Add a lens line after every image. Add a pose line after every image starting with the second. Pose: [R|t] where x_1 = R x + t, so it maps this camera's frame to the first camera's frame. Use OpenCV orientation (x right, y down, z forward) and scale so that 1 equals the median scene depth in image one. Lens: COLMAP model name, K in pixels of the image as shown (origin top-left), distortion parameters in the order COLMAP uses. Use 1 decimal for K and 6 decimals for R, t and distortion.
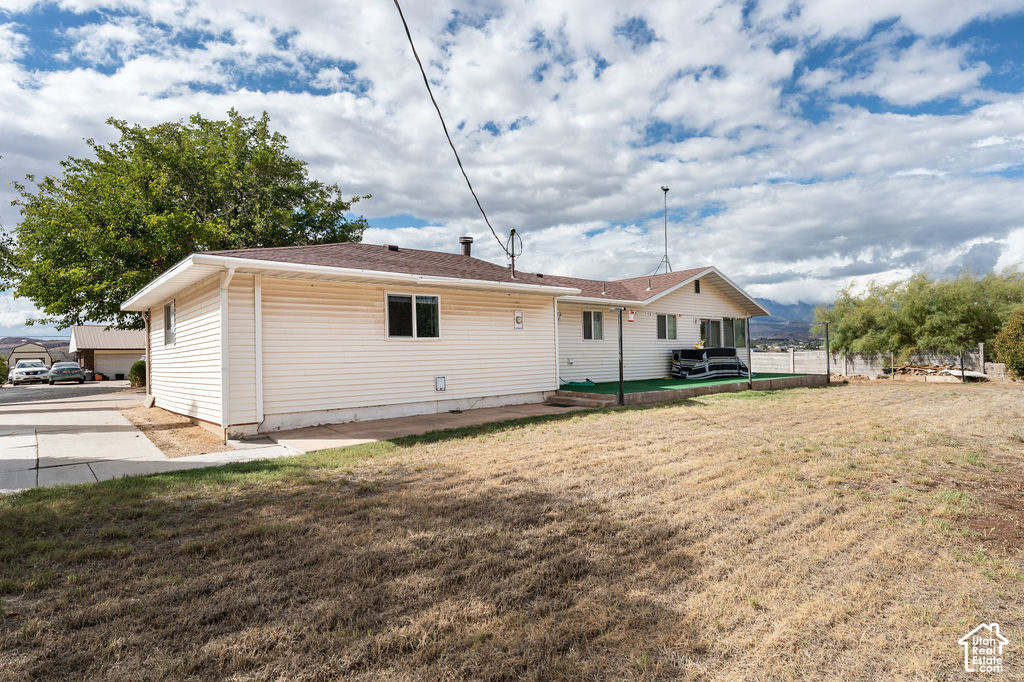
lens RADIAL K [[564.3, 0, 512.0], [0, 564.3, 341.0], [0, 0, 1]] dist [-0.081699, 0.000225]
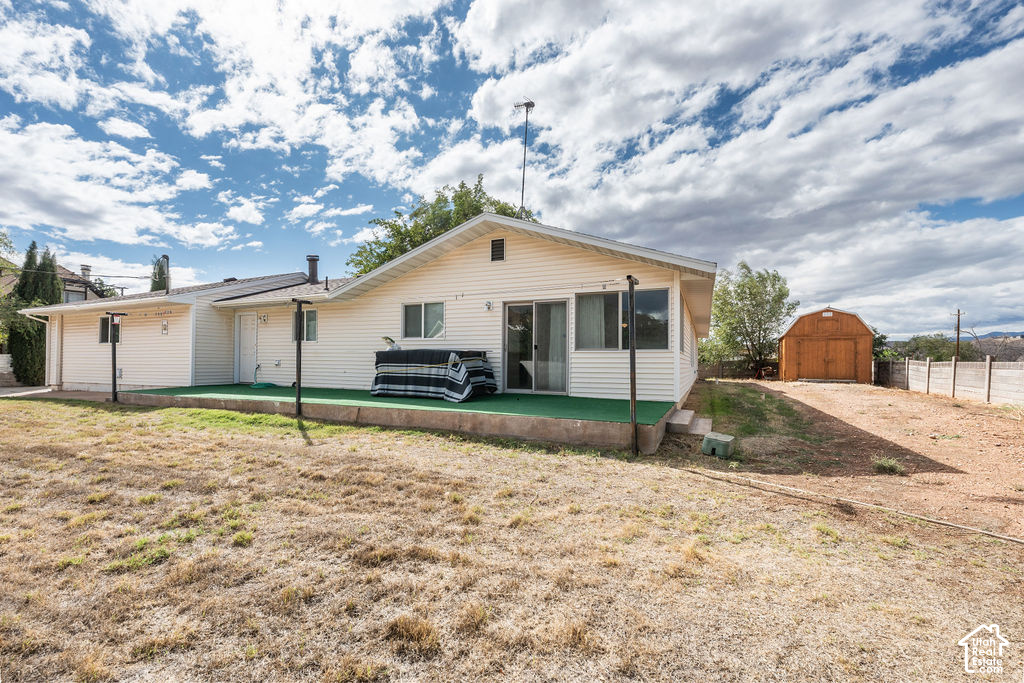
lens RADIAL K [[468.6, 0, 512.0], [0, 468.6, 366.2], [0, 0, 1]] dist [0.003570, 0.000470]
pose [[0.400774, 0.028645, -0.915729, 0.867121], [0.009993, 0.999315, 0.035633, 0.013235], [0.916123, -0.023432, 0.400213, 0.872571]]
